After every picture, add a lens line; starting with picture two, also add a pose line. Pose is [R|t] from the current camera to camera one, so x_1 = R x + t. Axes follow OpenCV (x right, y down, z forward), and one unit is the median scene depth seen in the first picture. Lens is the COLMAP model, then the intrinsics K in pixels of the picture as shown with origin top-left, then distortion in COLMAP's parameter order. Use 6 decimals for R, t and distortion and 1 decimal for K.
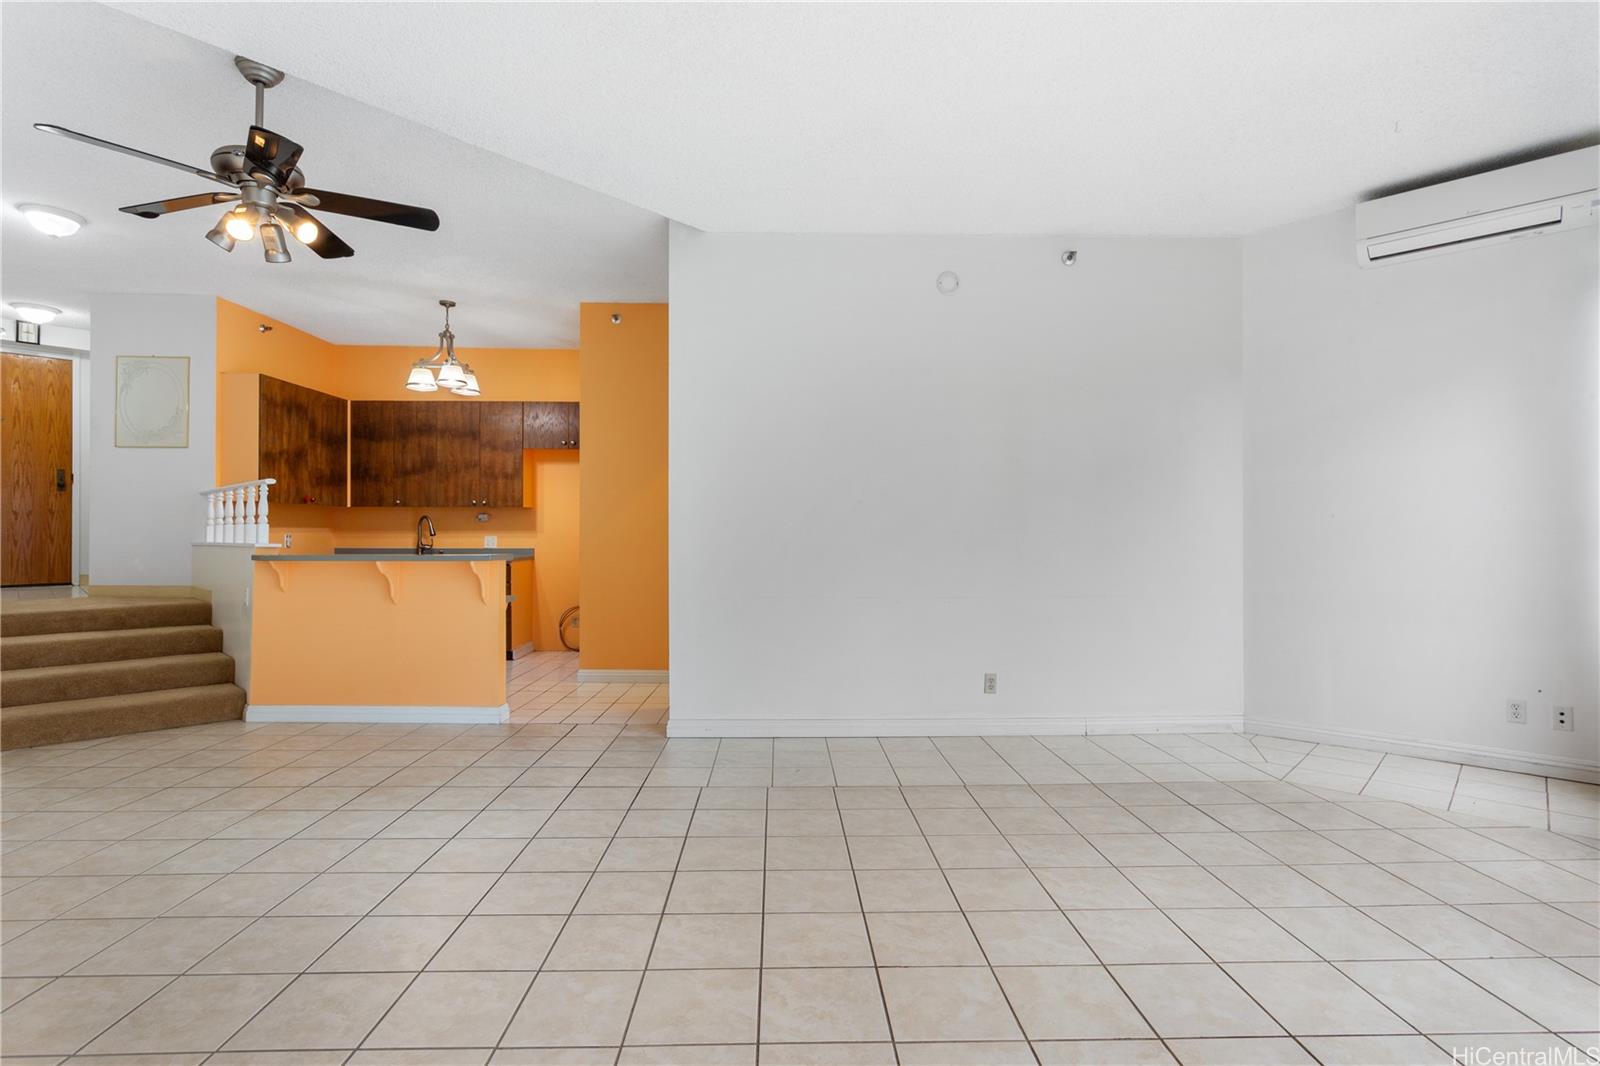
lens RADIAL K [[788.3, 0, 800.0], [0, 788.3, 533.0], [0, 0, 1]] dist [0.022787, 0.000210]
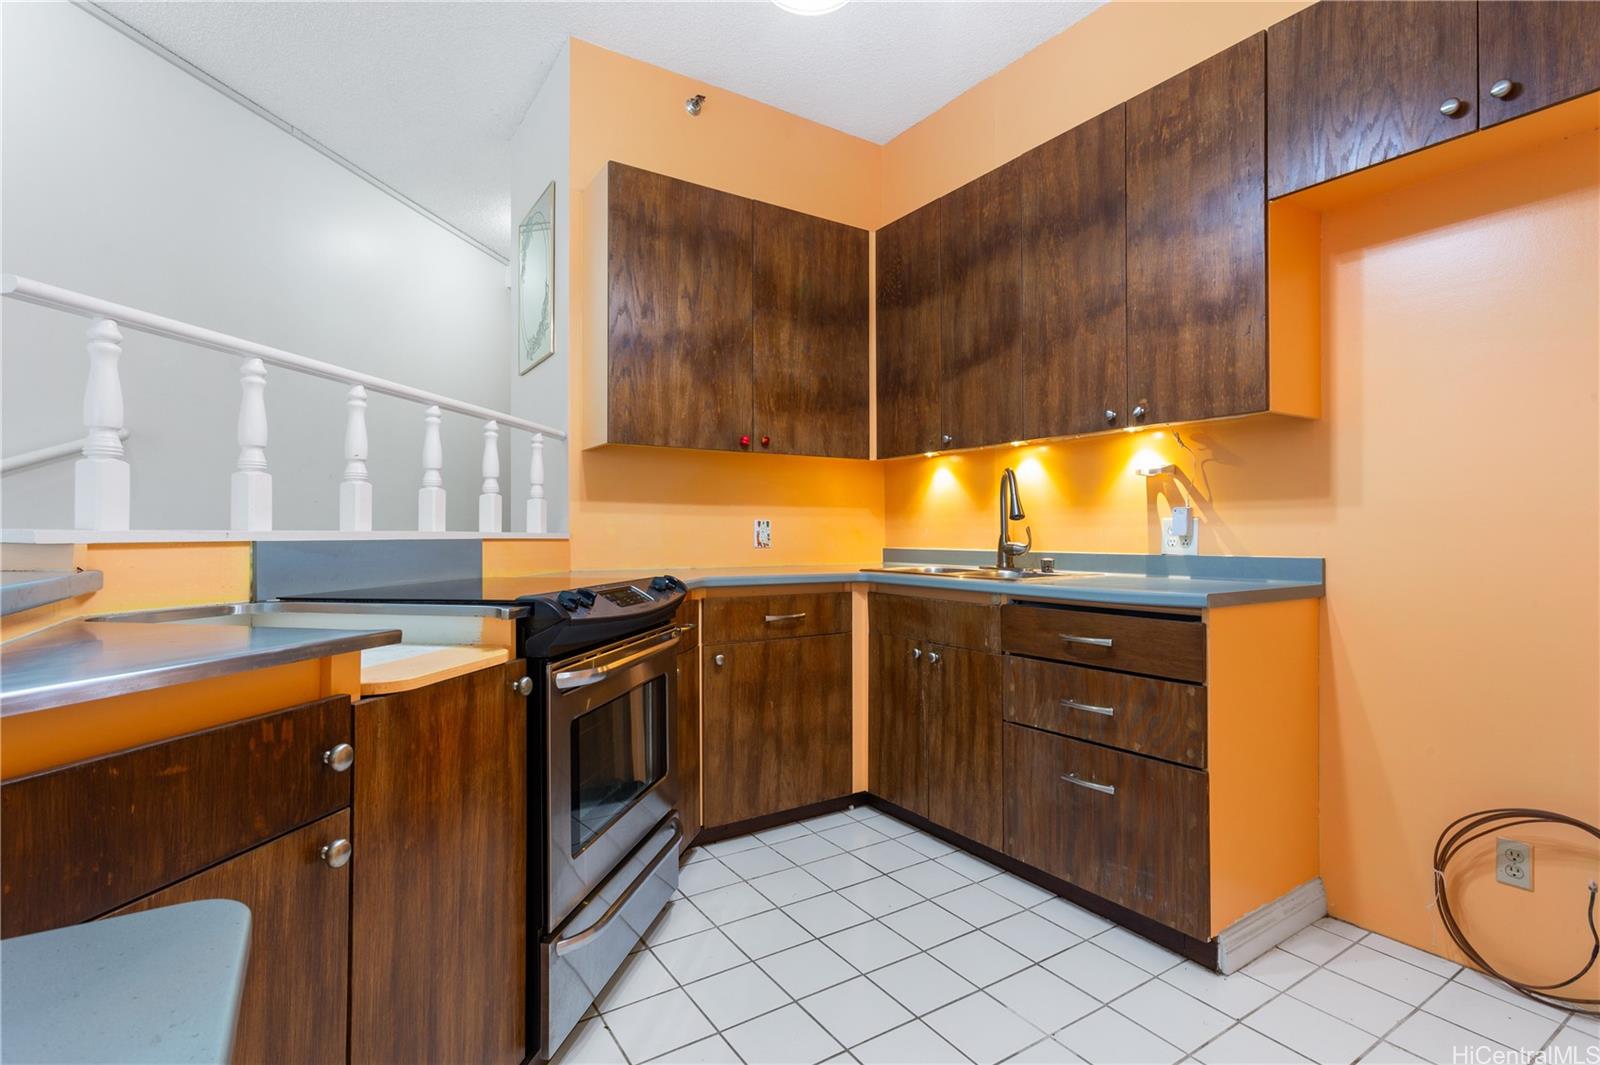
lens RADIAL K [[753.2, 0, 800.0], [0, 753.2, 532.5], [0, 0, 1]] dist [-0.003688, -0.000527]
pose [[0.513799, -0.005294, -0.857894, -0.210487], [-0.001442, 0.999974, -0.007035, 0.012736], [0.857909, 0.004852, 0.513779, 0.732305]]
